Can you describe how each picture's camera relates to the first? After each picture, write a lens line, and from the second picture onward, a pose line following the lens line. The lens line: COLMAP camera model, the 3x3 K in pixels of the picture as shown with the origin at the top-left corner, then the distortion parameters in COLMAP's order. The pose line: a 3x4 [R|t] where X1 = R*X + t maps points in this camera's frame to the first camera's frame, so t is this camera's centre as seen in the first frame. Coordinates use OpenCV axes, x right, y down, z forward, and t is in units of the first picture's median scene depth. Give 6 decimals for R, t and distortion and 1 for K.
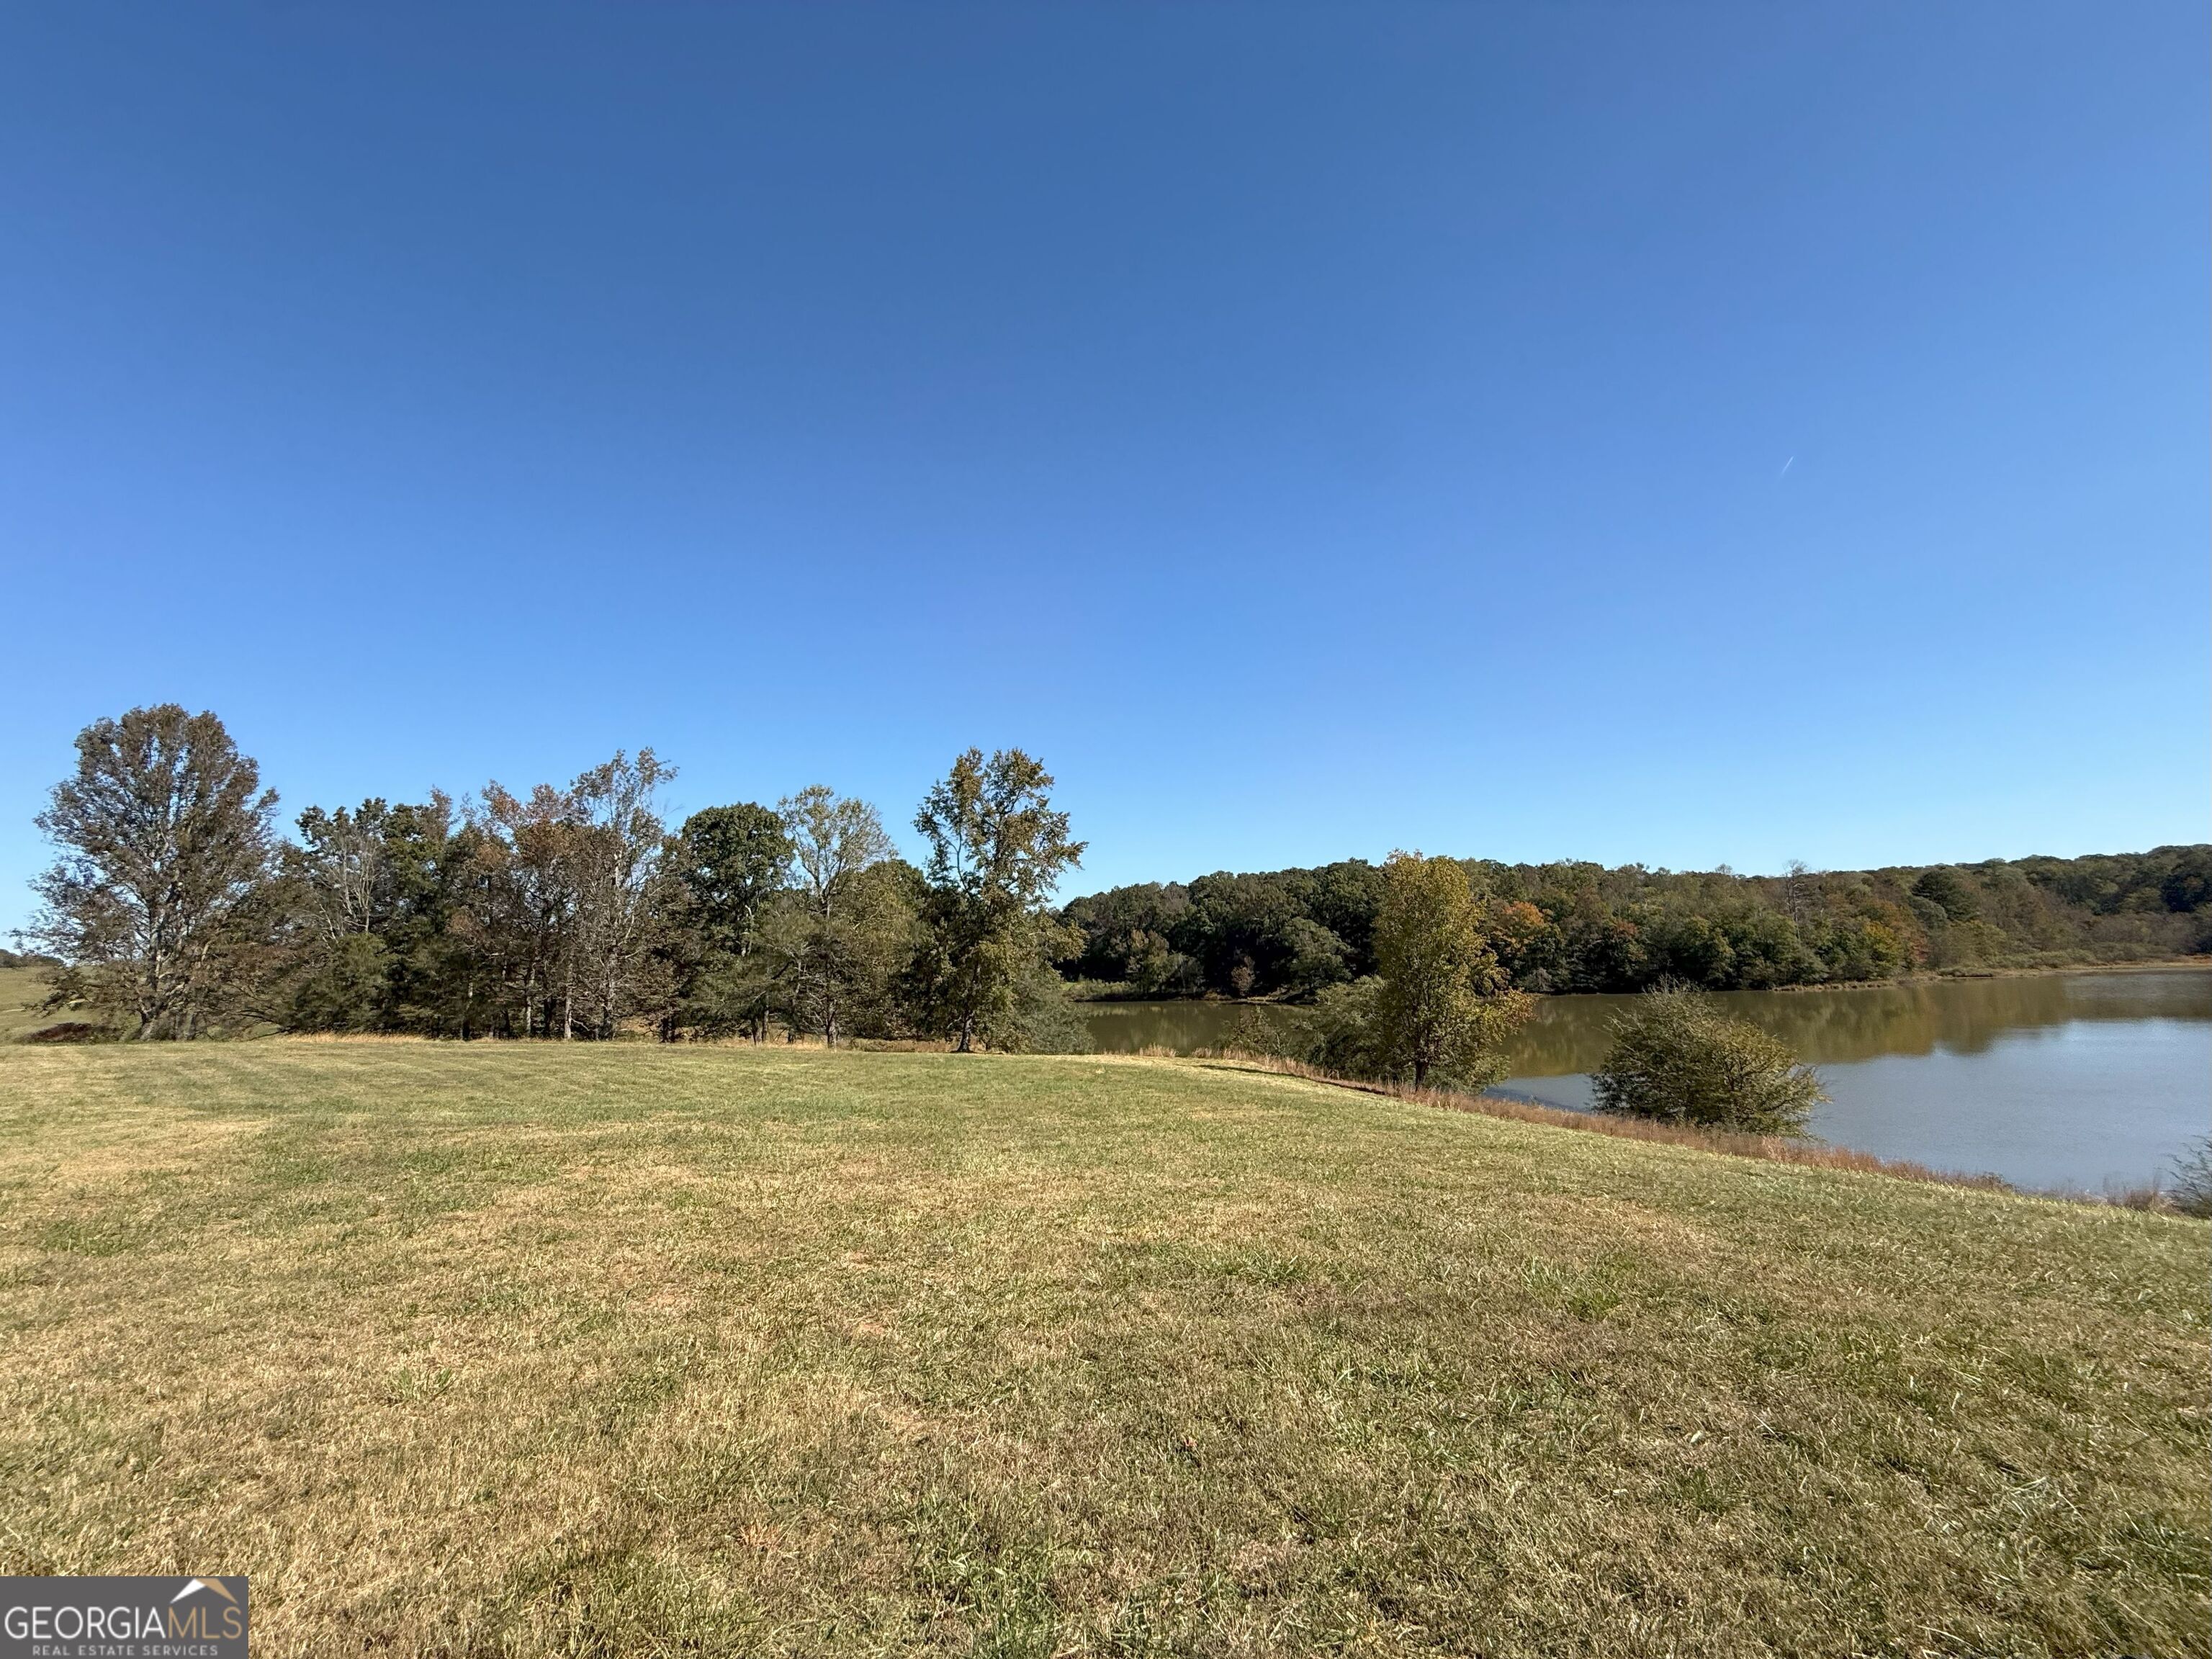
lens RADIAL K [[876.0, 0, 1102.5], [0, 876.0, 826.4], [0, 0, 1]] dist [-0.002204, -0.000152]
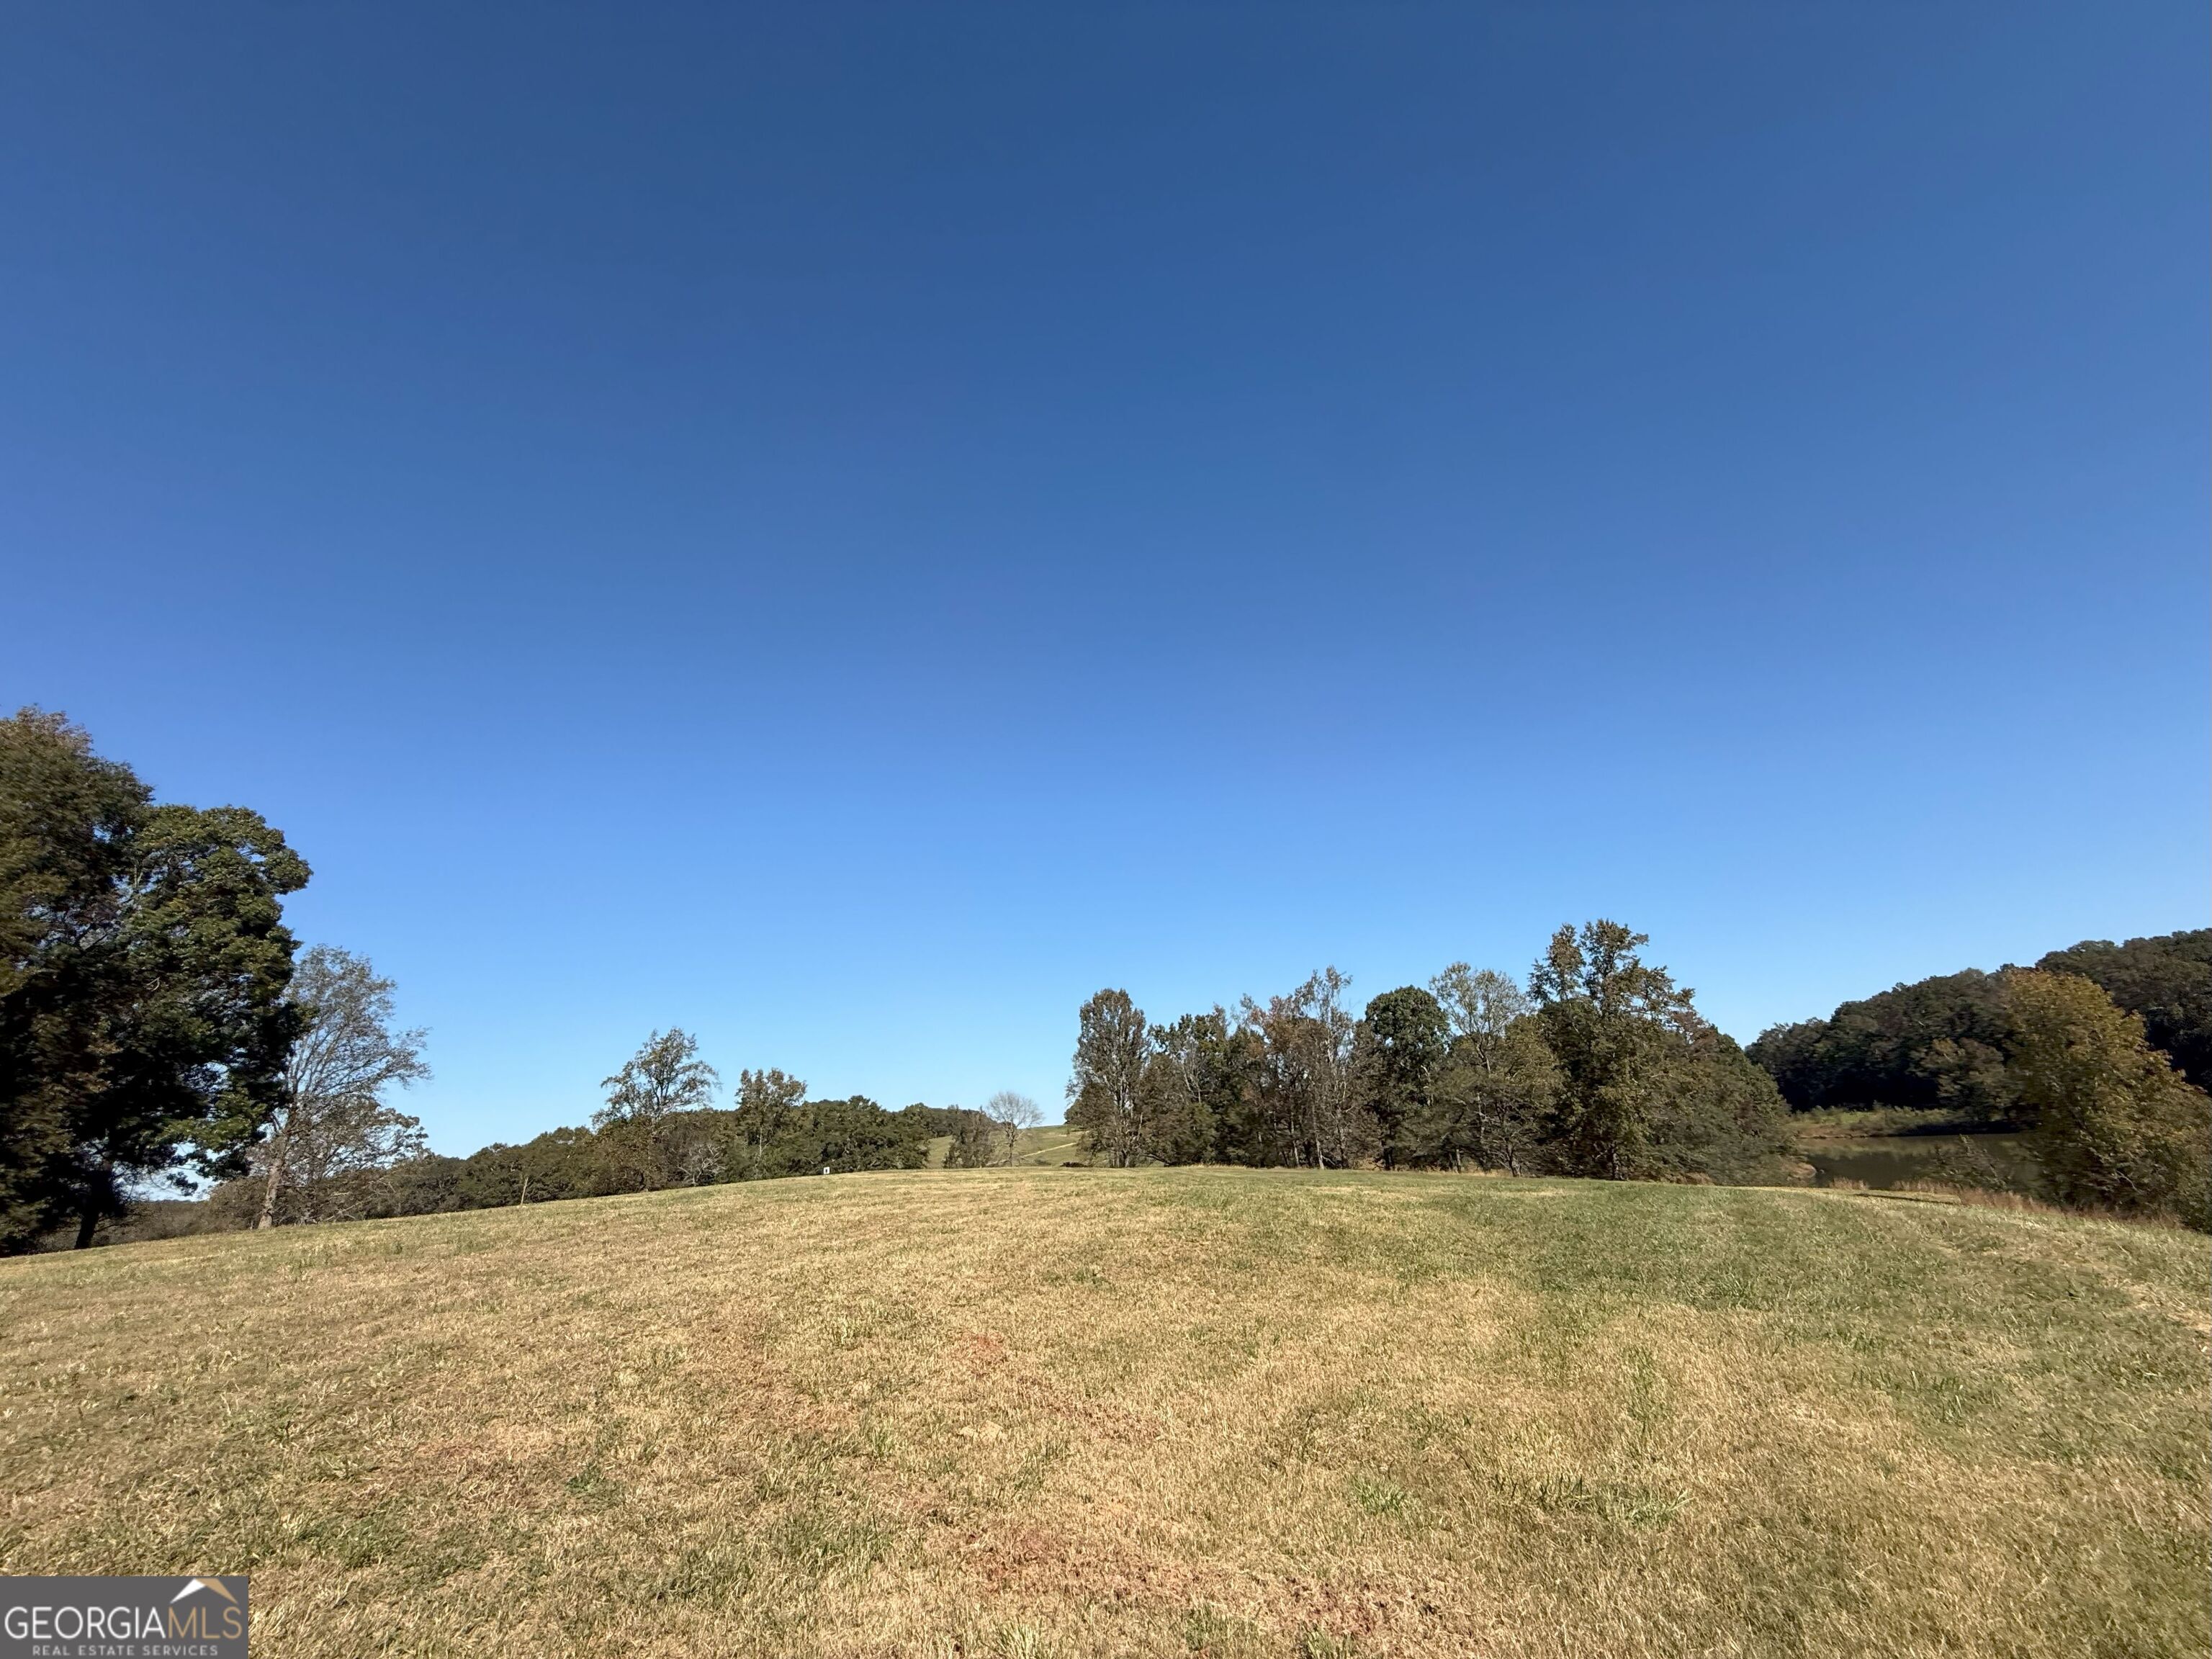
lens RADIAL K [[876.0, 0, 1102.5], [0, 876.0, 826.4], [0, 0, 1]] dist [-0.002204, -0.000152]
pose [[0.722040, -0.251063, -0.644690, 0.199054], [0.150368, 0.966506, -0.207980, -0.059971], [0.675313, 0.053230, 0.735608, -0.335181]]
